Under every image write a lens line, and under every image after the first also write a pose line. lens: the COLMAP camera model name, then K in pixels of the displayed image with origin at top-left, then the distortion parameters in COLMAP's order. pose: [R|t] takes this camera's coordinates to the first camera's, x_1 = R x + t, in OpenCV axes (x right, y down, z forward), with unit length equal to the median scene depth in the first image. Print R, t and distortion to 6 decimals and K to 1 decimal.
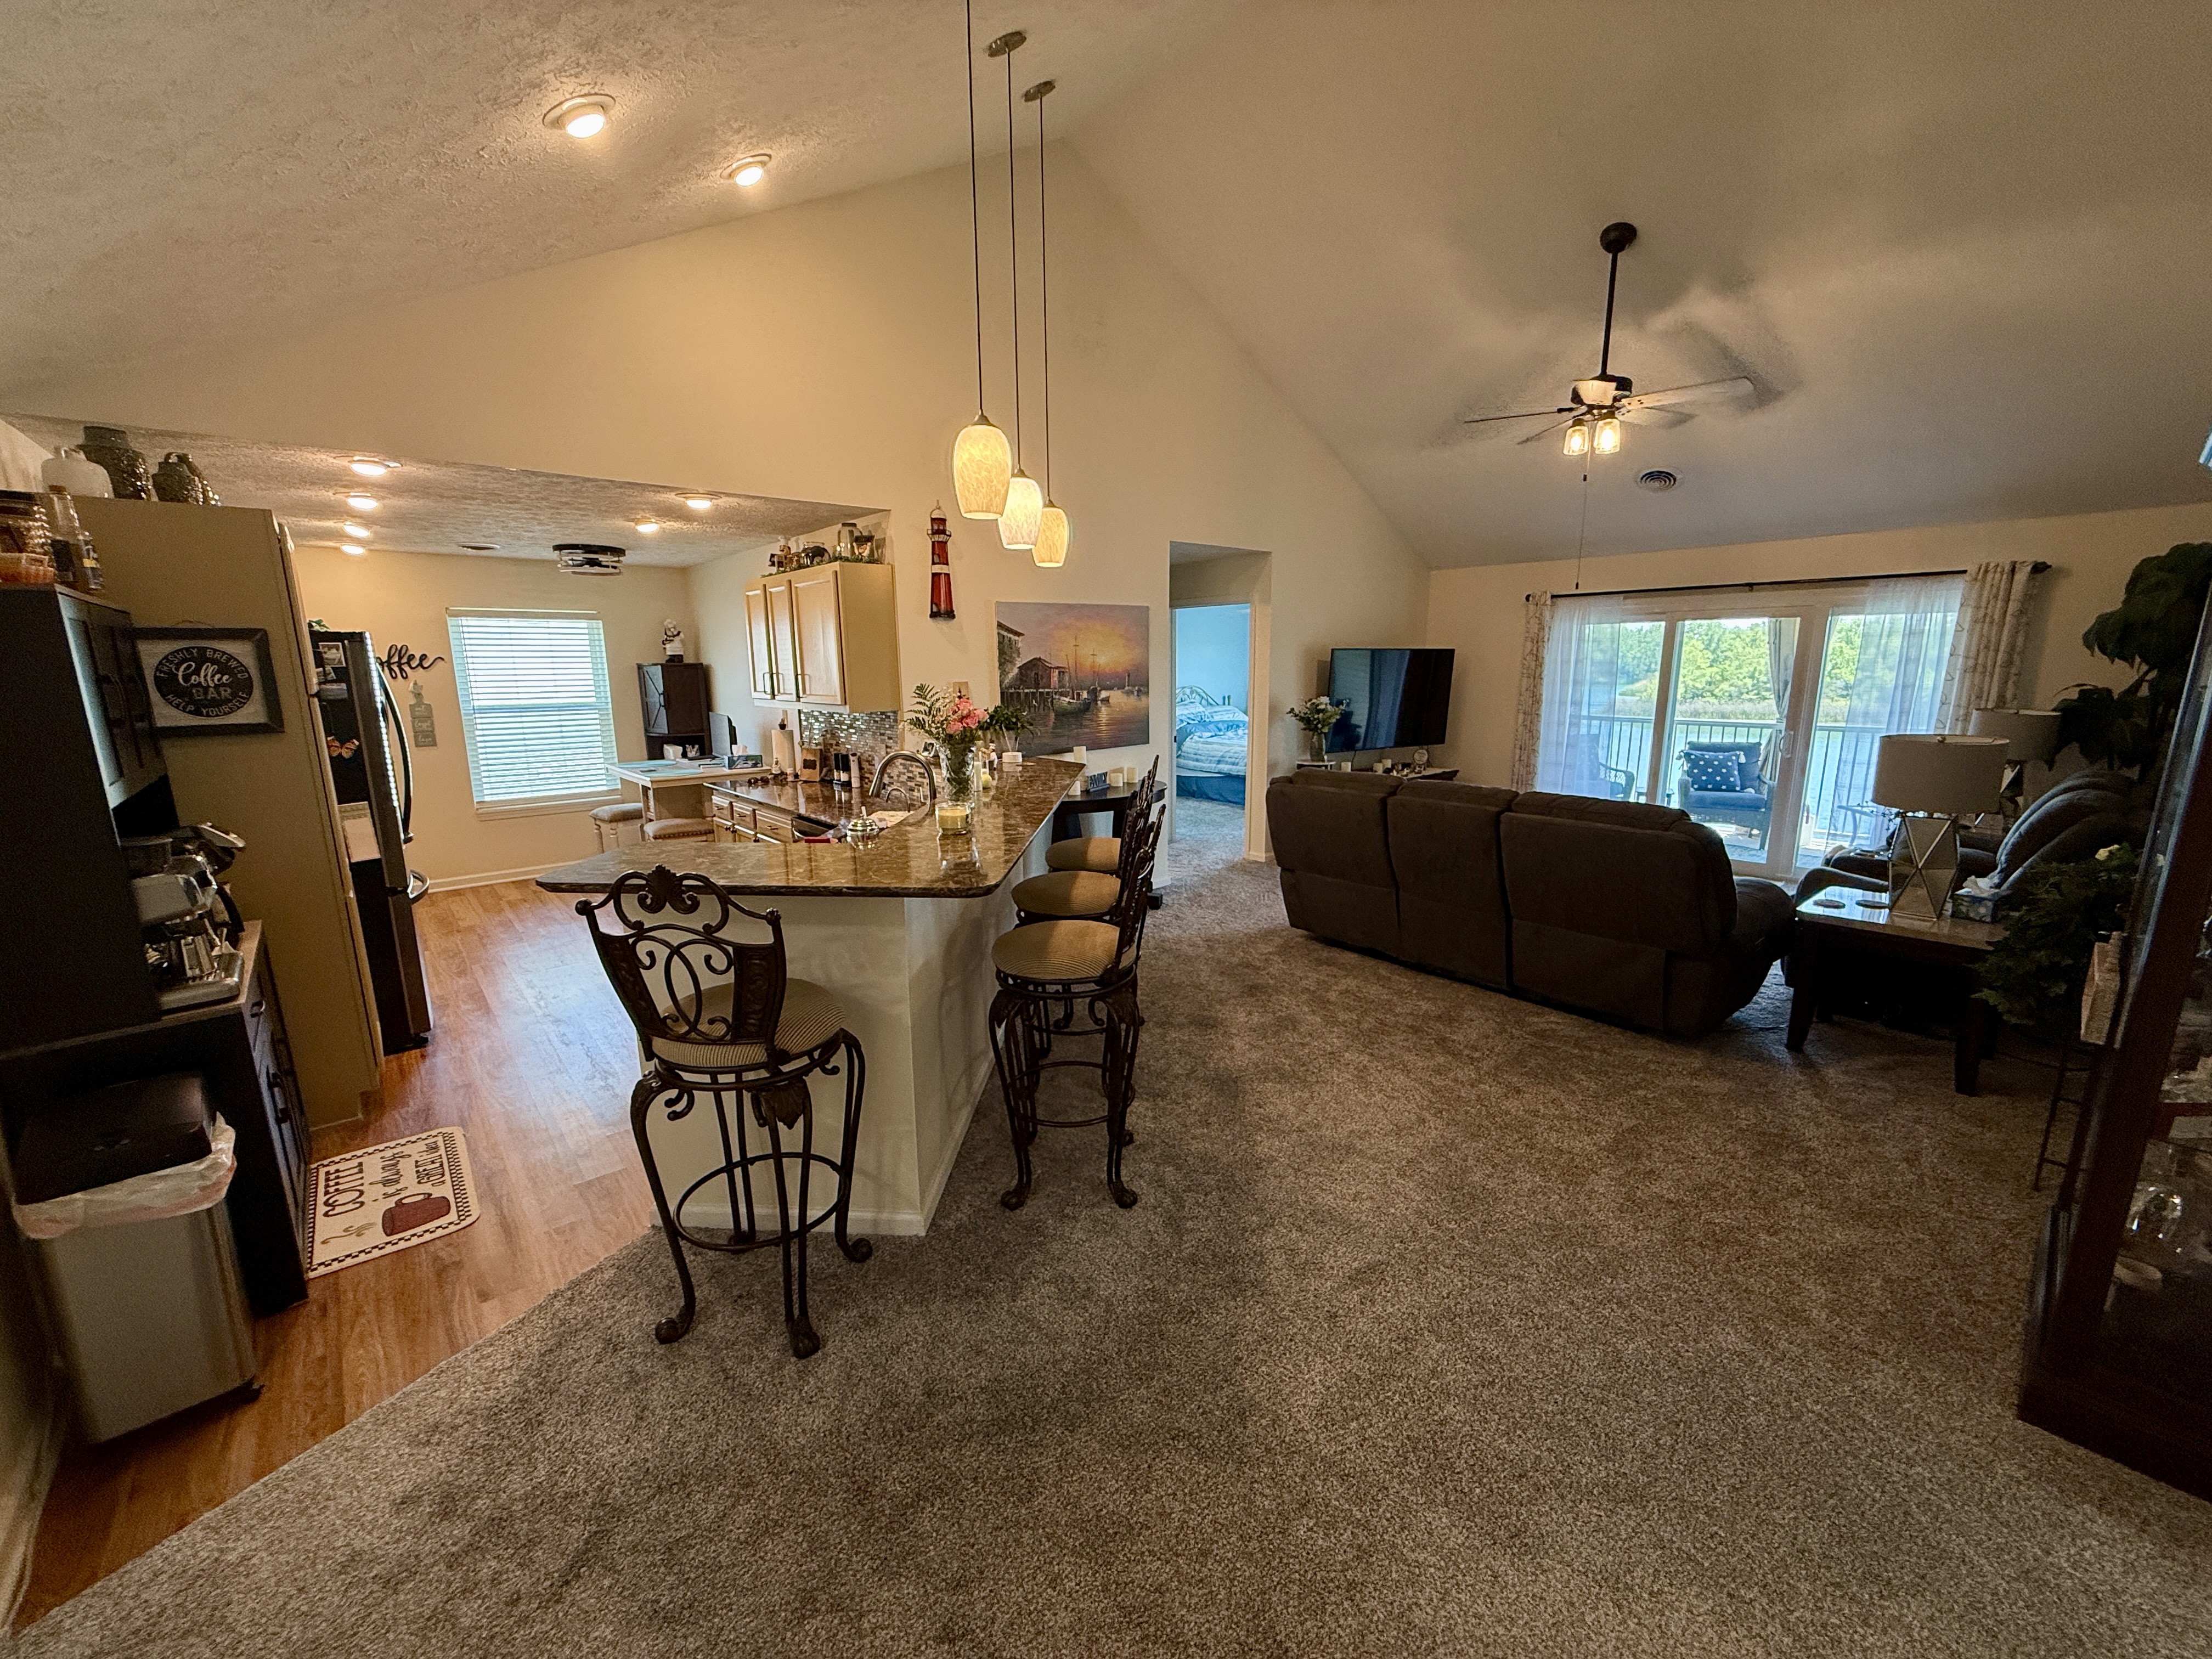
lens RADIAL K [[882.9, 0, 1098.9], [0, 882.9, 832.3], [0, 0, 1]] dist [0.002172, -0.000818]
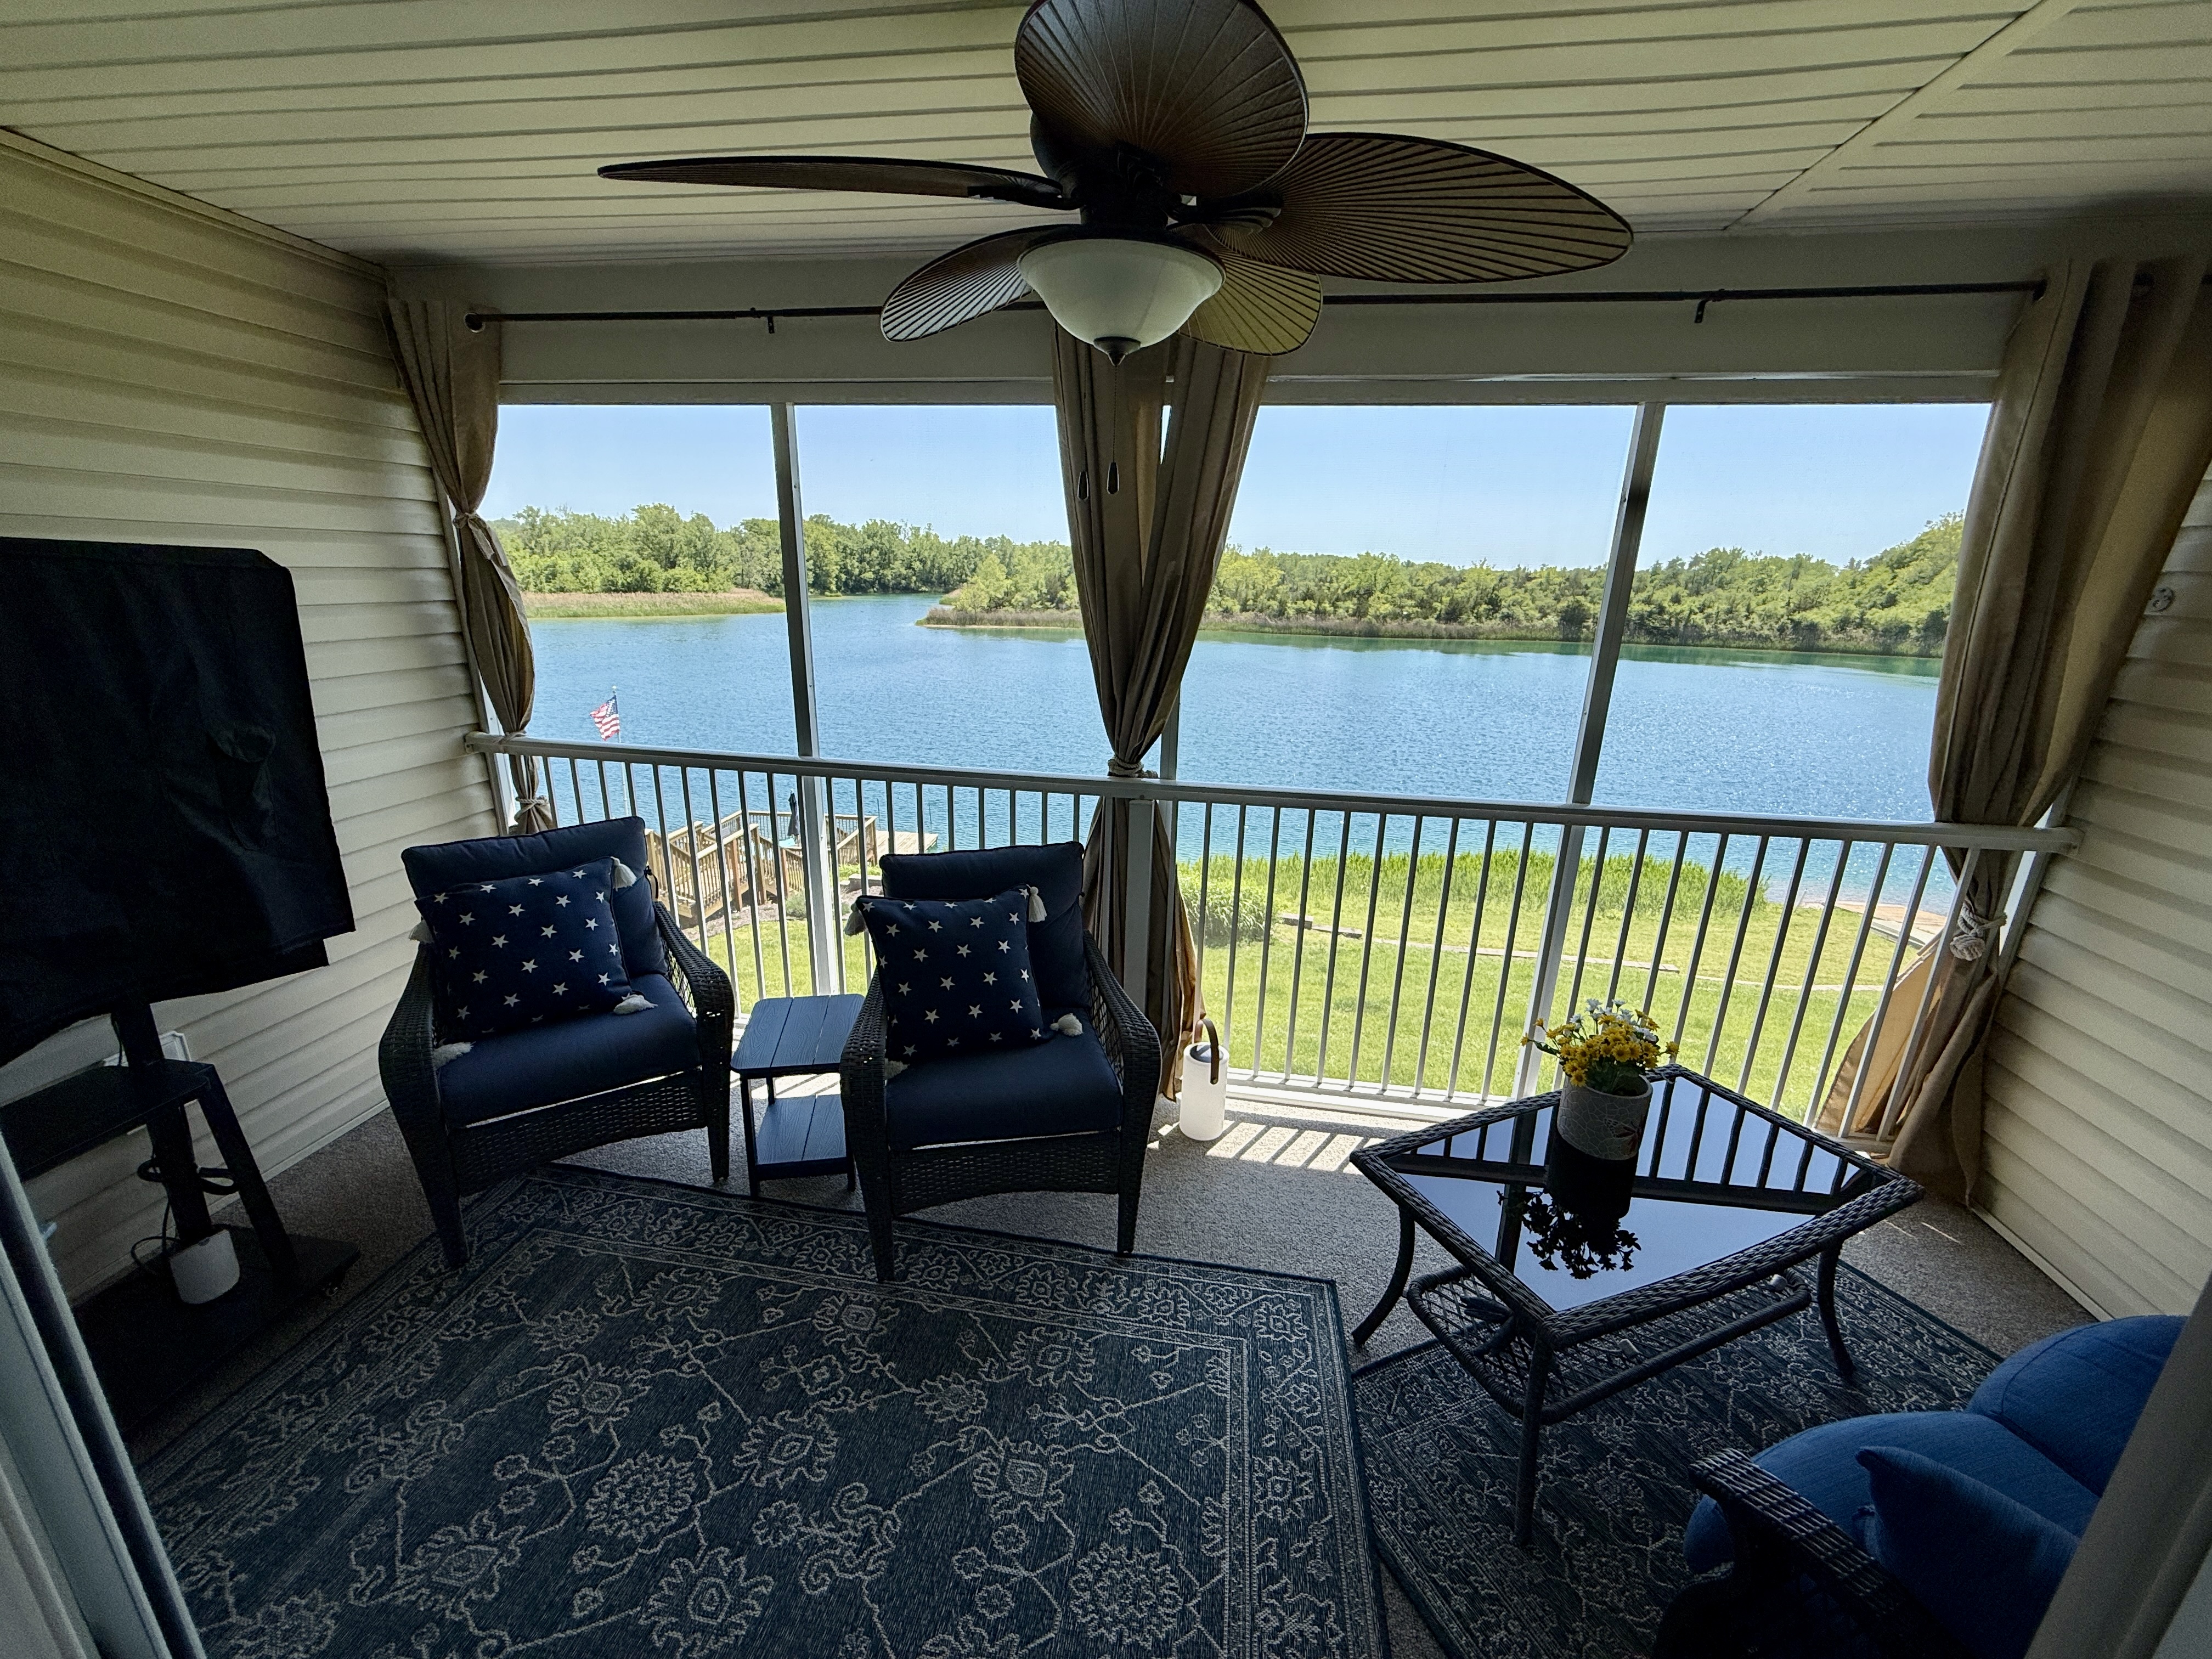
lens RADIAL K [[882.9, 0, 1096.5], [0, 882.9, 832.1], [0, 0, 1]] dist [0.002172, -0.000818]
pose [[0.768630, -0.155183, 0.620585, 0.869148], [0.091568, 0.986829, 0.133353, -0.230586], [-0.633106, -0.045674, 0.772717, 1.171418]]
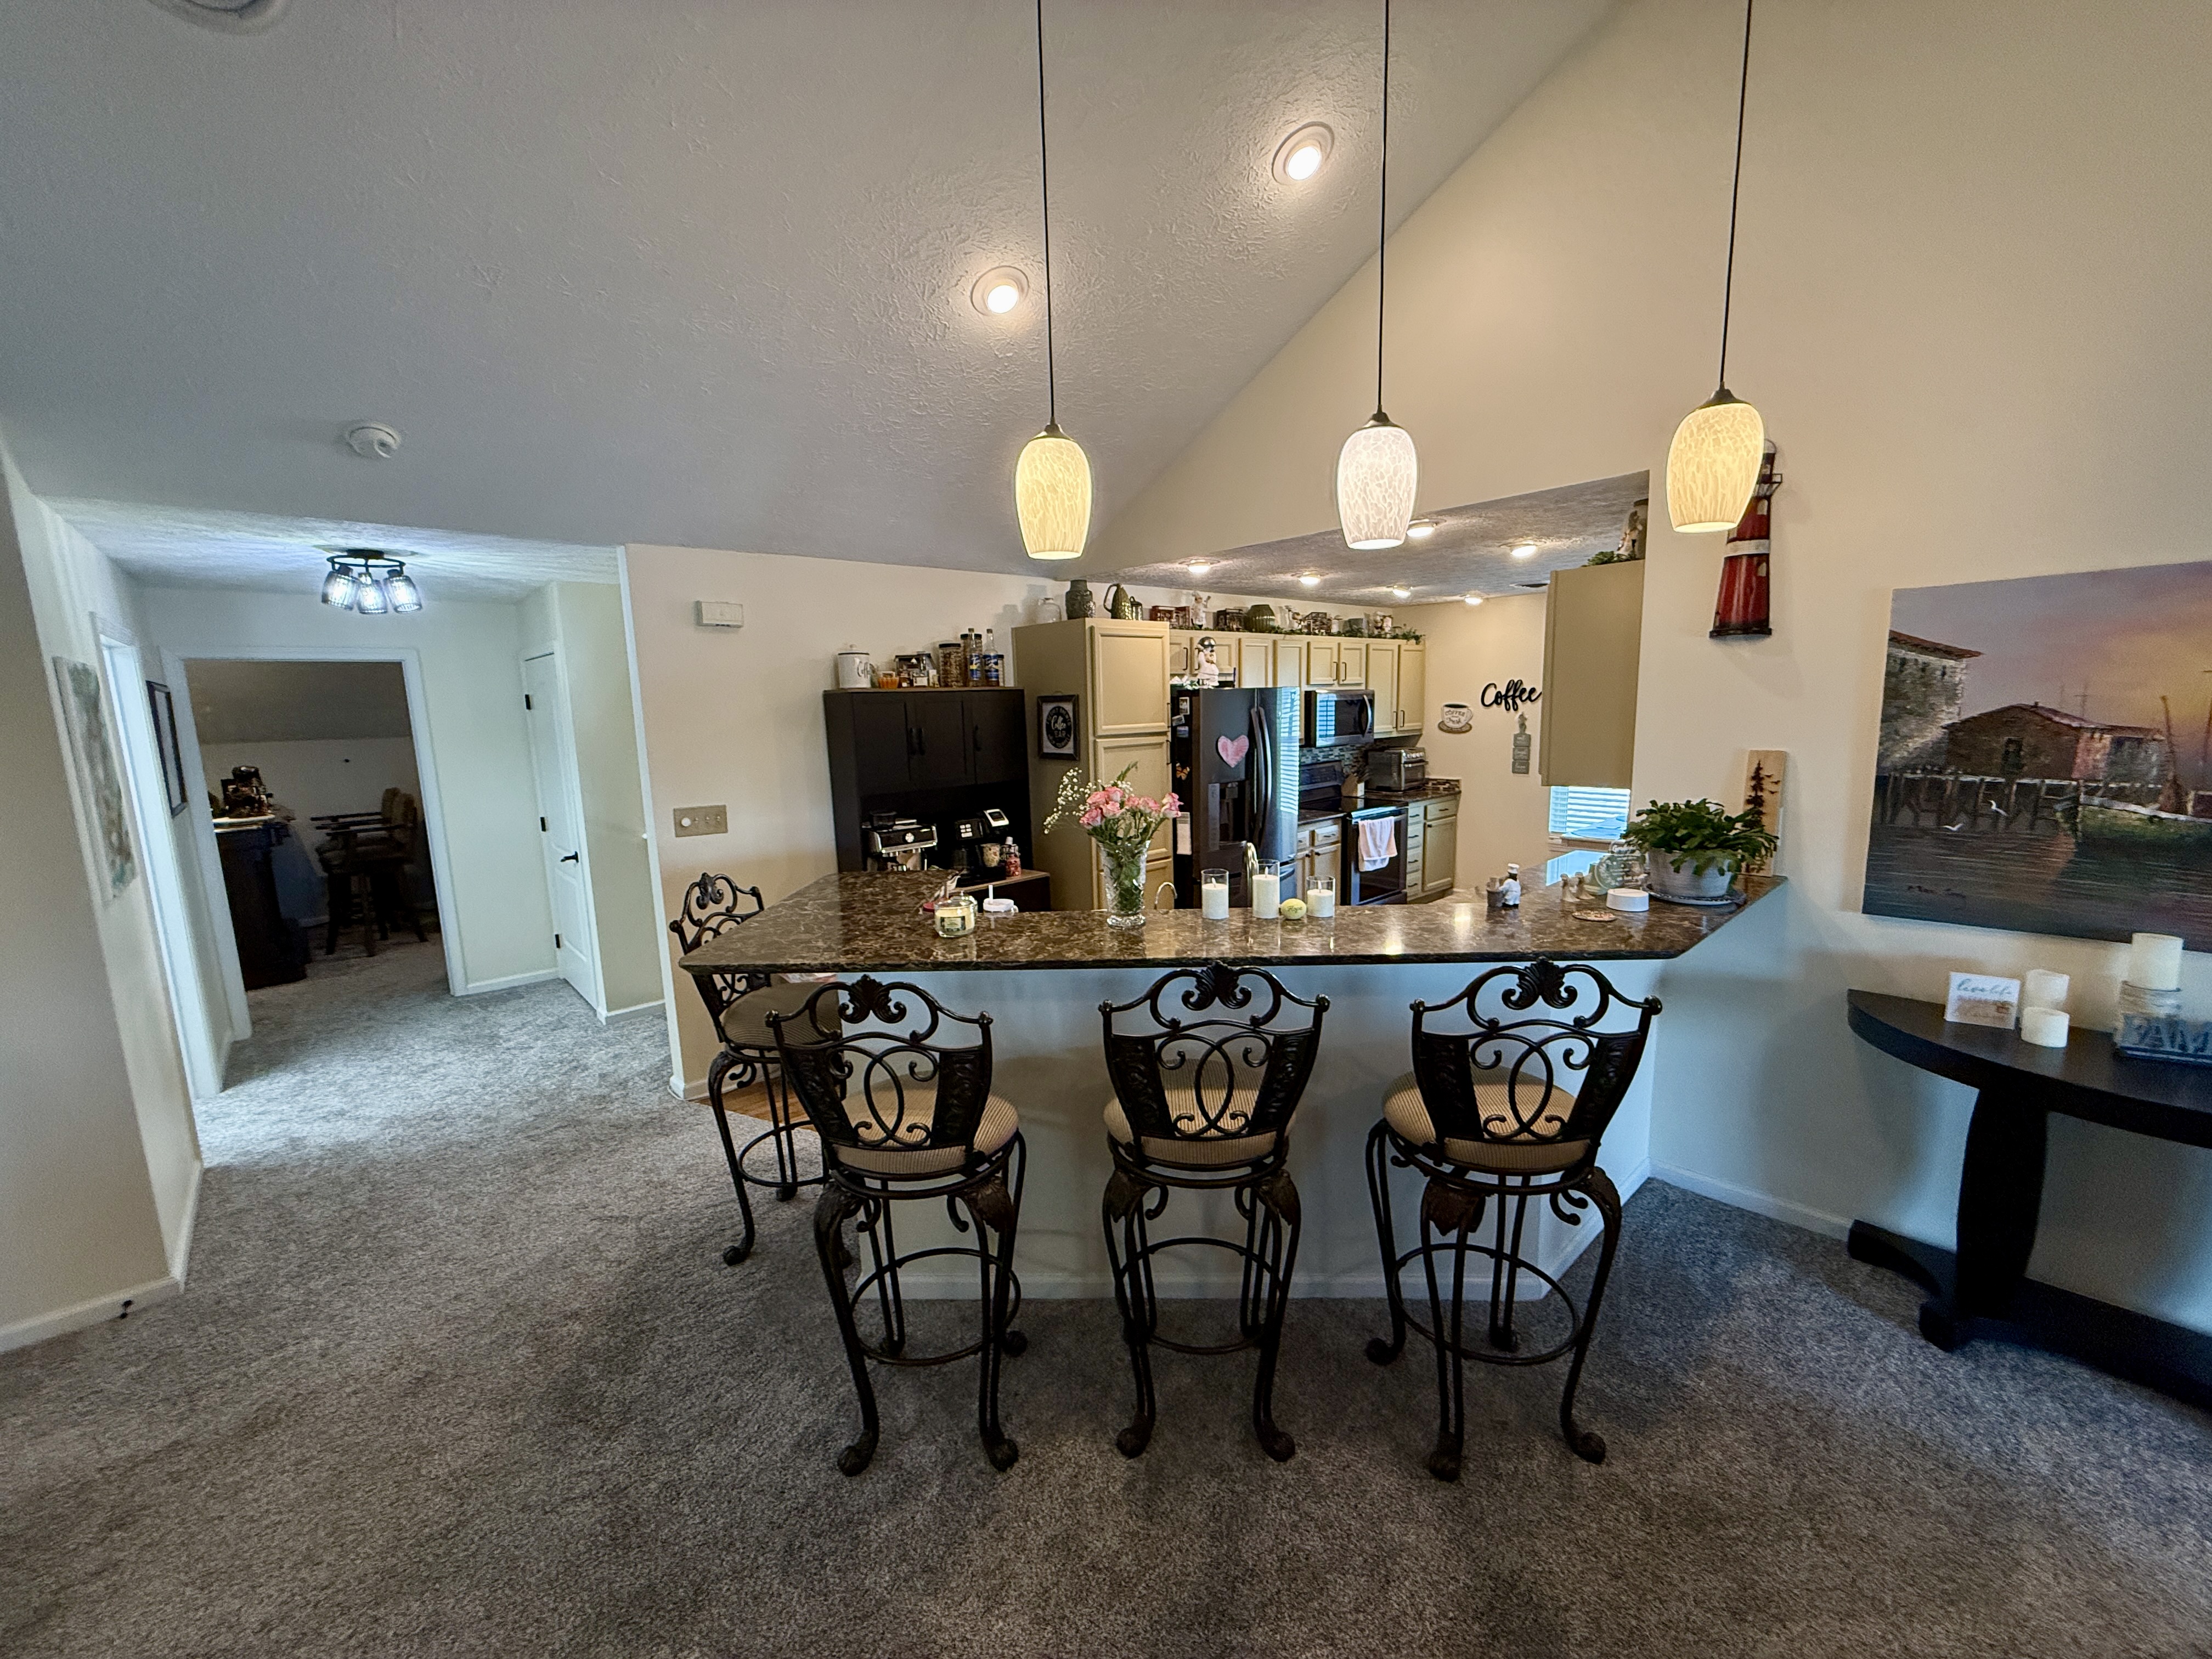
lens RADIAL K [[882.9, 0, 1097.1], [0, 882.9, 833.7], [0, 0, 1]] dist [0.002172, -0.000818]
pose [[0.020083, 0.160264, -0.986870, 0.322226], [-0.162791, 0.974421, 0.154930, -0.118949], [0.986456, 0.157542, 0.045659, 0.500567]]
